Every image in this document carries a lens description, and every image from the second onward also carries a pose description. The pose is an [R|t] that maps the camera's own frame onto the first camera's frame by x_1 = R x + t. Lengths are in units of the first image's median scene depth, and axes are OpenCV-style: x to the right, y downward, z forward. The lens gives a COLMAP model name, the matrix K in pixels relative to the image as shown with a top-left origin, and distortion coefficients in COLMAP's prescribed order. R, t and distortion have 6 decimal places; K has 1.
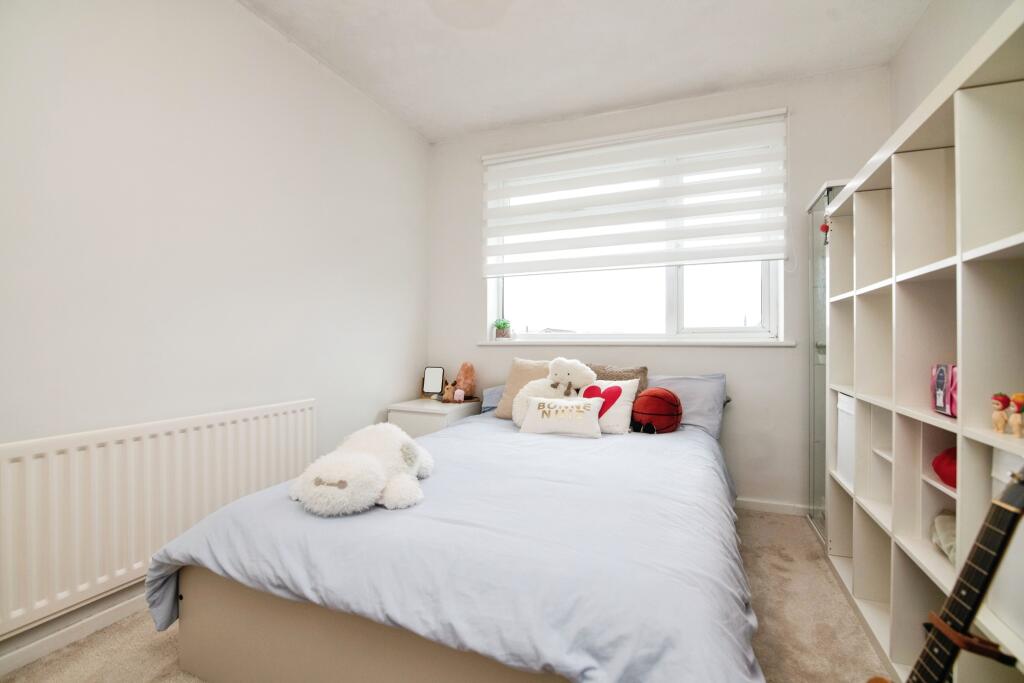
lens RADIAL K [[470.7, 0, 508.5], [0, 470.7, 338.3], [0, 0, 1]] dist [-0.024090, 0.000080]
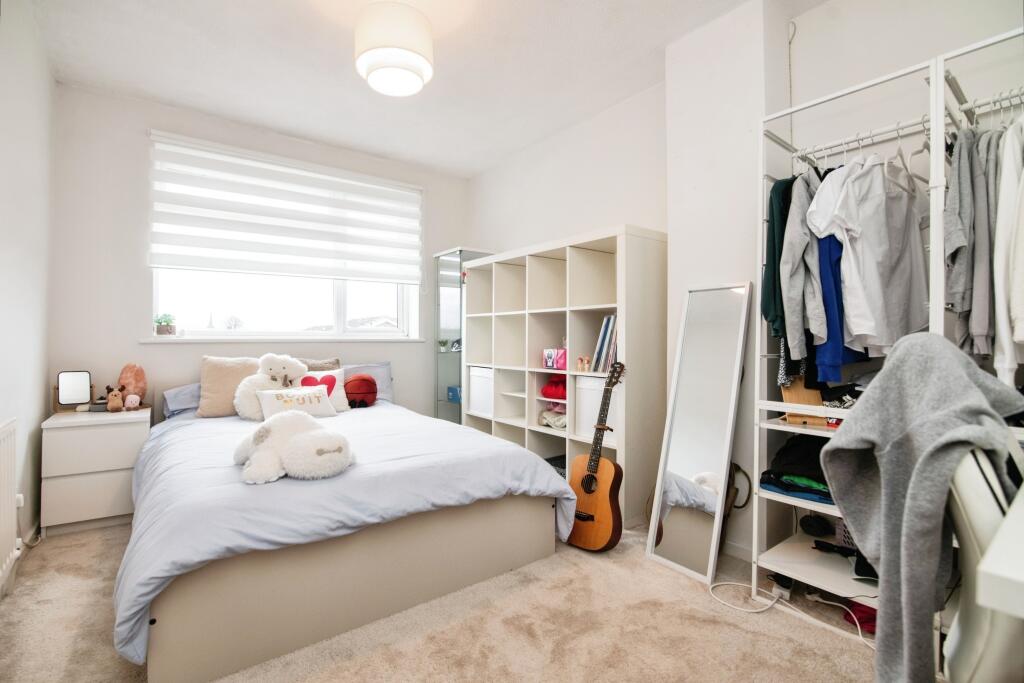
lens RADIAL K [[470.7, 0, 509.7], [0, 470.7, 339.4], [0, 0, 1]] dist [-0.024090, 0.000080]
pose [[0.494032, -0.000536, 0.869443, -0.581761], [-0.007130, 0.999964, 0.004668, -0.001815], [-0.869414, -0.008506, 0.494010, -0.025596]]
